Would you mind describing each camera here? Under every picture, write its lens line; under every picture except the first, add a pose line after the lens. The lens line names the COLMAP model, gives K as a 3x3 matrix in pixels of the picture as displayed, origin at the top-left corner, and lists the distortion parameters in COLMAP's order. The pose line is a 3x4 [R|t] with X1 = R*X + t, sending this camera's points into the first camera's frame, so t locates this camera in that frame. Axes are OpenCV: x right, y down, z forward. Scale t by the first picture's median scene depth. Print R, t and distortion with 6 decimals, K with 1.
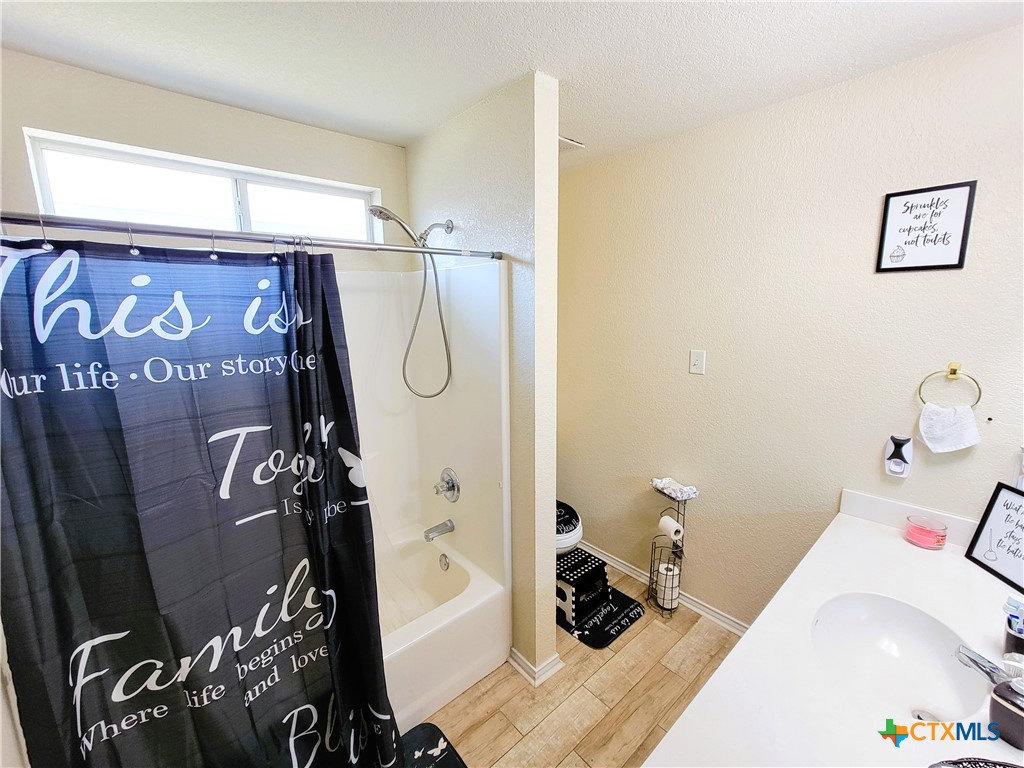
lens RADIAL K [[428.0, 0, 511.2], [0, 428.0, 383.2], [0, 0, 1]] dist [0.001071, 0.000095]
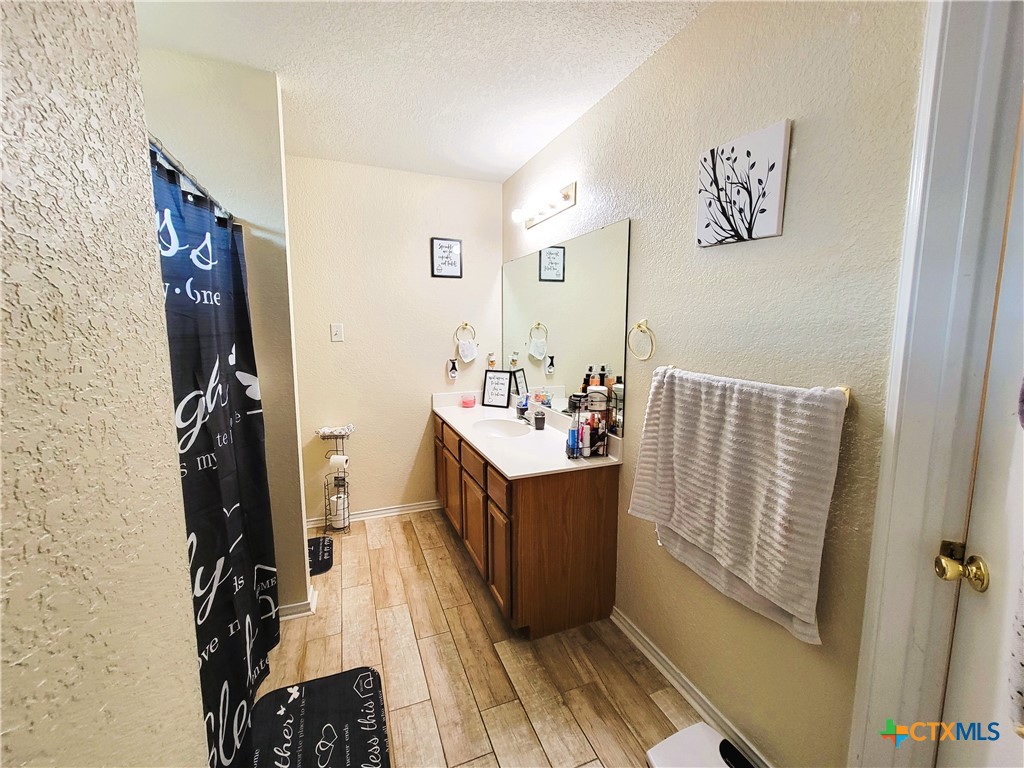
lens RADIAL K [[428.0, 0, 513.5], [0, 428.0, 379.2], [0, 0, 1]] dist [0.001071, 0.000095]
pose [[0.322779, -0.122687, 0.938489, -0.920098], [0.161036, 0.984224, 0.073280, 0.118120], [-0.932674, 0.127478, 0.337444, 0.057142]]
